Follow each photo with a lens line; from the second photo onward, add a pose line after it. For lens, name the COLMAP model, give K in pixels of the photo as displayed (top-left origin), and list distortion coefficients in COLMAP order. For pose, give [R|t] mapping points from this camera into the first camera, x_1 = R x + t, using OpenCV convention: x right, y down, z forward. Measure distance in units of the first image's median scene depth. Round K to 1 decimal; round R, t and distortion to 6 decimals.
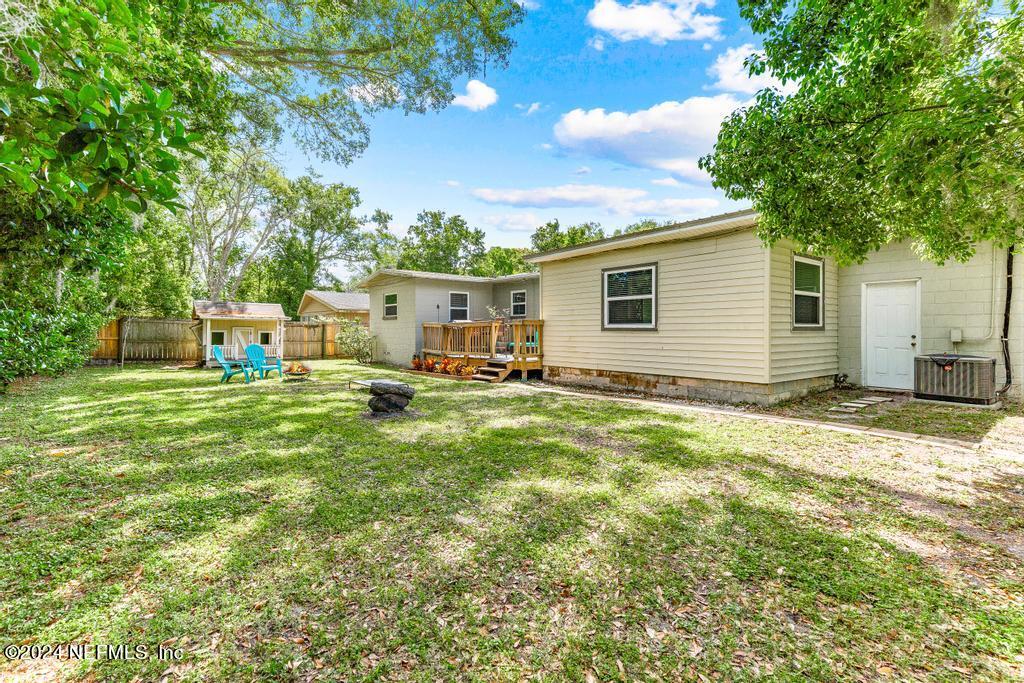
lens RADIAL K [[472.8, 0, 520.2], [0, 472.8, 322.9], [0, 0, 1]] dist [0.007109, 0.000600]
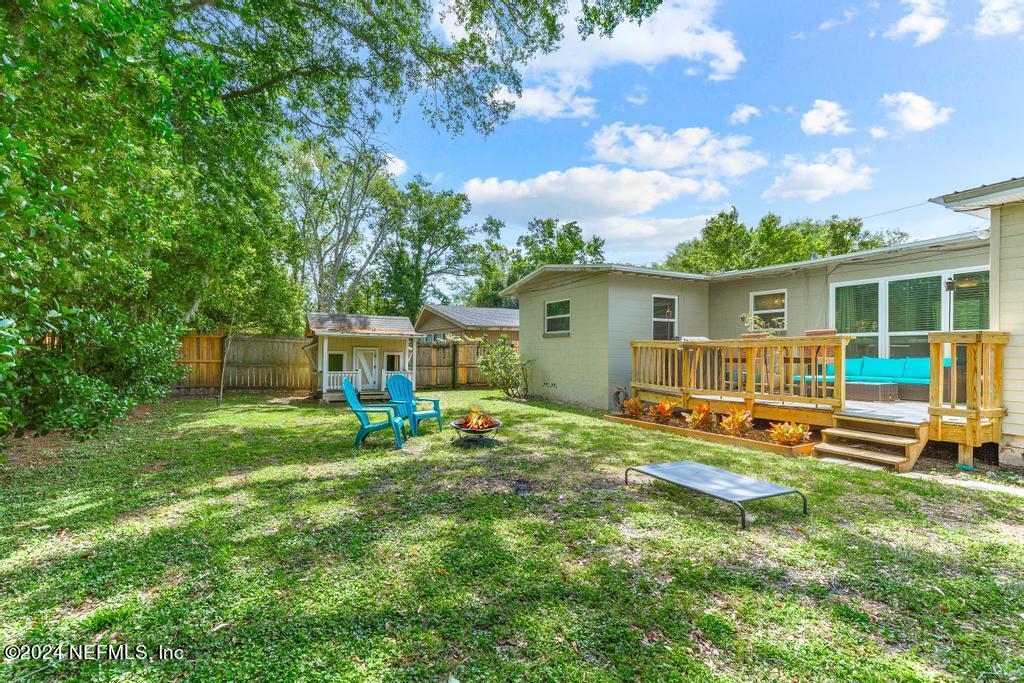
lens RADIAL K [[472.8, 0, 510.2], [0, 472.8, 346.4], [0, 0, 1]] dist [0.007109, 0.000600]
pose [[0.981721, 0.002792, -0.190306, -0.098461], [-0.002064, 0.999990, 0.004025, 0.001707], [0.190315, -0.003559, 0.981717, 0.139593]]
